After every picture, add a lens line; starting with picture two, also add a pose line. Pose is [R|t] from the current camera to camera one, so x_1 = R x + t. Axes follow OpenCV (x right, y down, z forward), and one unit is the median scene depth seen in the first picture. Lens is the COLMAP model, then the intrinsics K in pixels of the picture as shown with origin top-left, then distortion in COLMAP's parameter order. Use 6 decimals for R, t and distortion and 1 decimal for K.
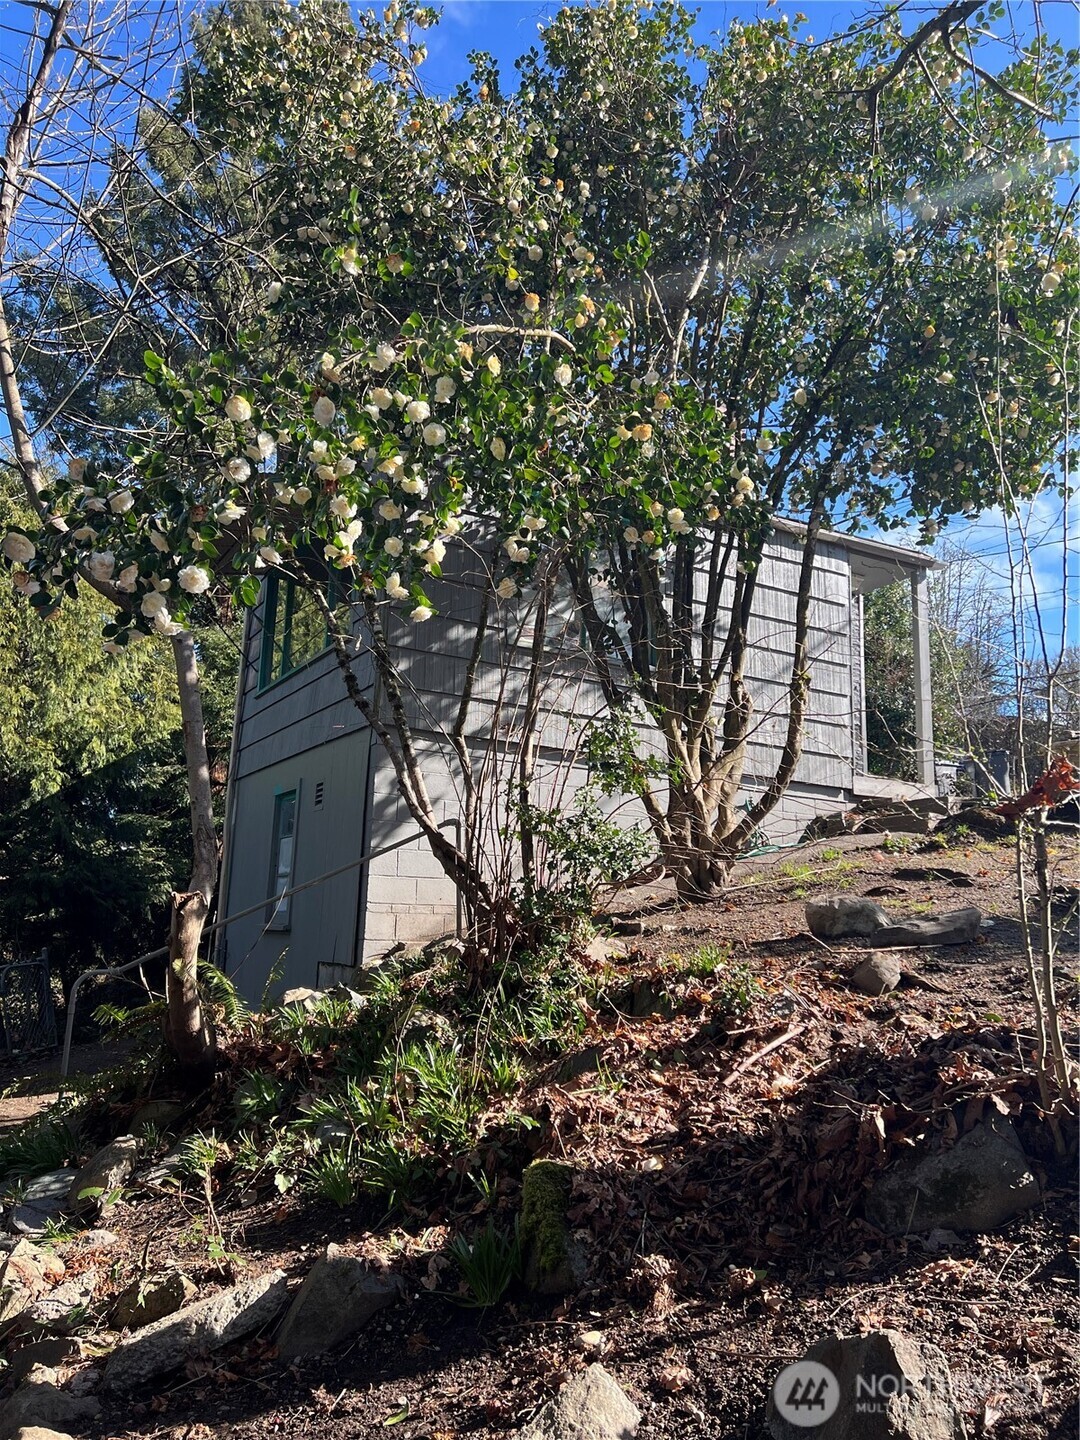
lens RADIAL K [[1073.9, 0, 542.0], [0, 1073.9, 722.5], [0, 0, 1]] dist [0.037960, -0.047069]
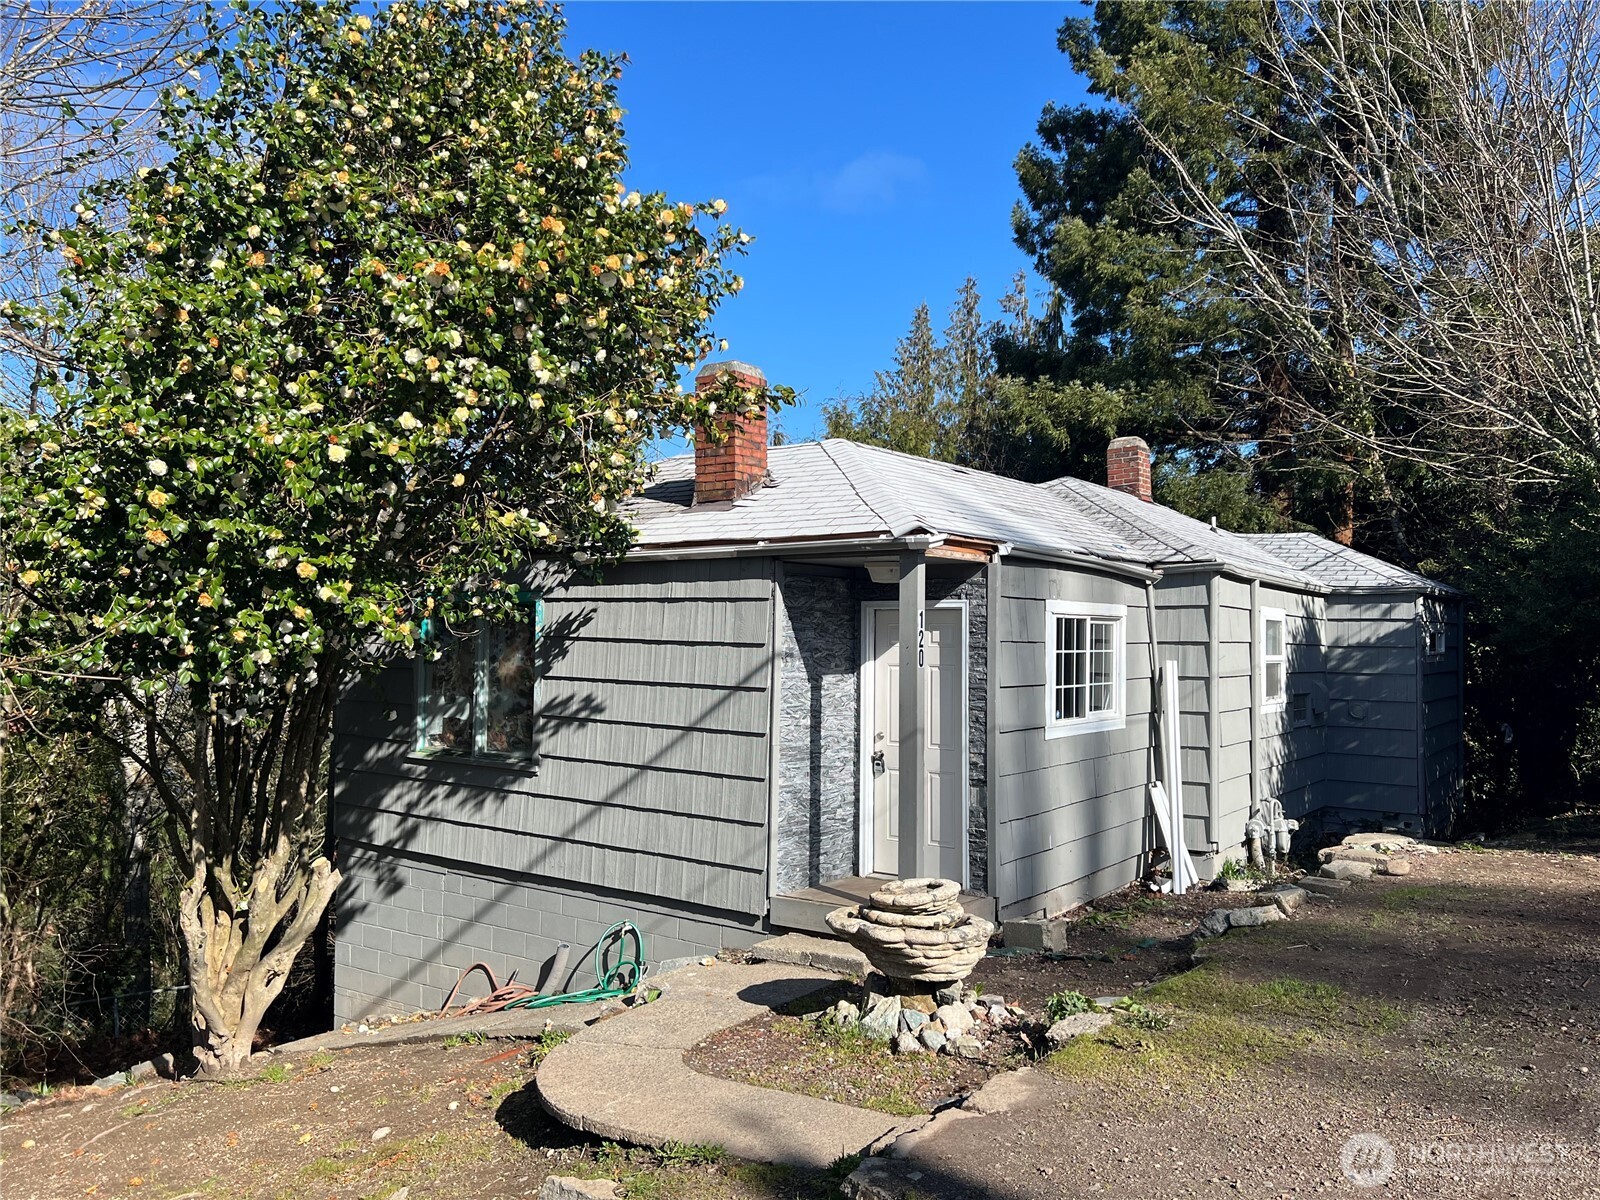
lens RADIAL K [[1193.2, 0, 797.8], [0, 1193.2, 602.8], [0, 0, 1]] dist [0.037960, -0.047069]
pose [[0.422967, -0.061052, -0.904086, 1.200571], [0.171811, 0.985032, 0.013862, -0.173169], [0.889708, -0.161195, 0.427125, 0.857488]]
